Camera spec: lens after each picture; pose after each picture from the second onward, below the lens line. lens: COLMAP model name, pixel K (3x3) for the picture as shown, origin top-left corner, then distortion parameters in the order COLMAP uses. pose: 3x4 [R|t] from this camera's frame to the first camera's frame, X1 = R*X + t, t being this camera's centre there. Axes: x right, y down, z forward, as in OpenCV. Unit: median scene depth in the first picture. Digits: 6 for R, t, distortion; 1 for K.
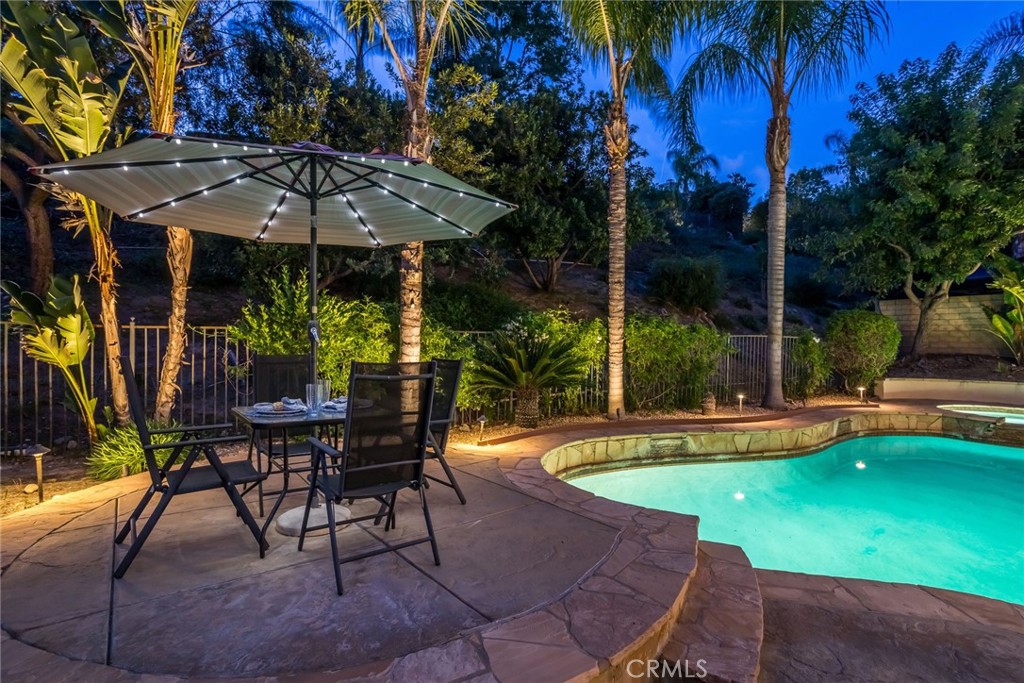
lens RADIAL K [[497.2, 0, 517.2], [0, 497.2, 335.3], [0, 0, 1]] dist [-0.034444, 0.014304]
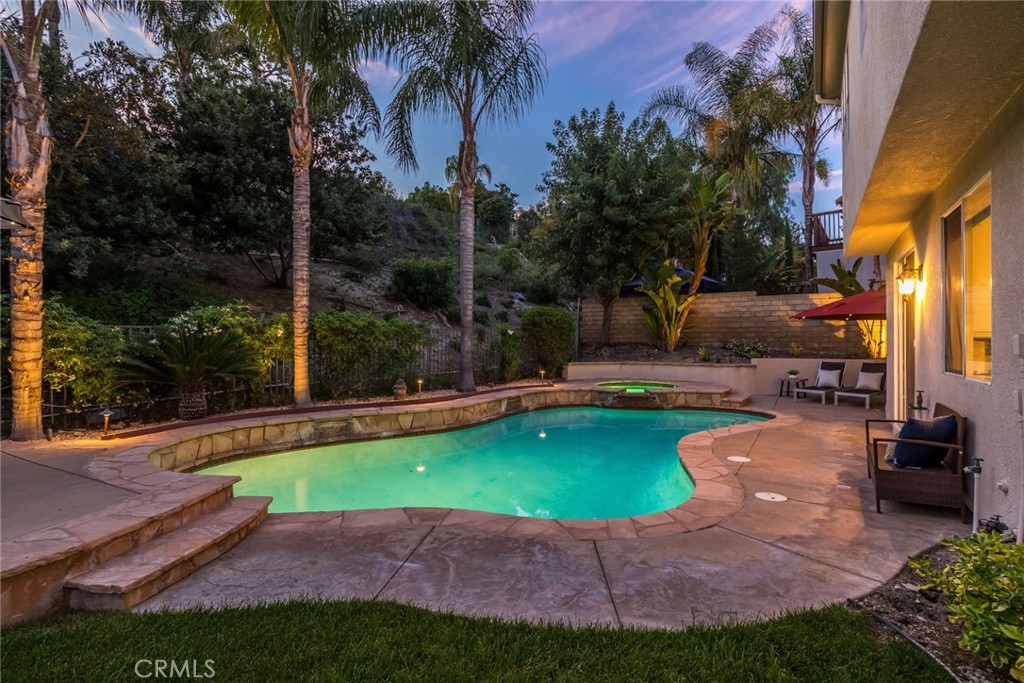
lens RADIAL K [[497.2, 0, 515.6], [0, 497.2, 332.1], [0, 0, 1]] dist [-0.034444, 0.014304]
pose [[0.928857, -0.009634, 0.370314, 0.236917], [0.010190, 0.999948, 0.000454, 0.011129], [-0.370299, 0.003352, 0.928906, -0.149836]]
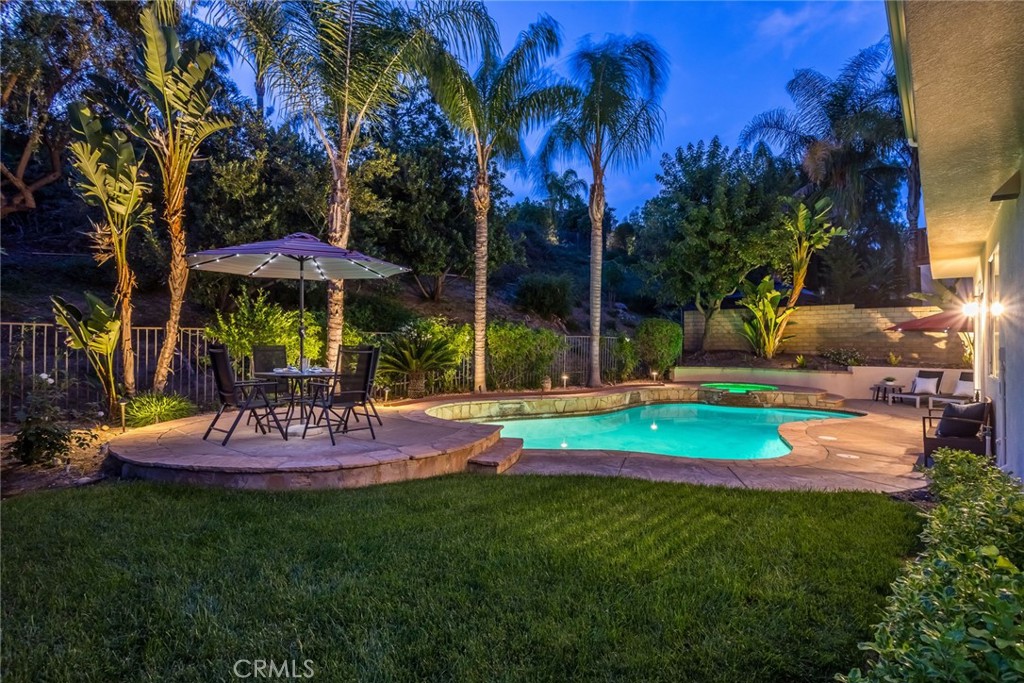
lens RADIAL K [[497.2, 0, 513.3], [0, 497.2, 335.6], [0, 0, 1]] dist [-0.034444, 0.014304]
pose [[0.978071, 0.002974, 0.208249, -0.005350], [-0.002157, 0.999989, -0.004152, 0.005710], [-0.208259, 0.003612, 0.978067, -0.422302]]
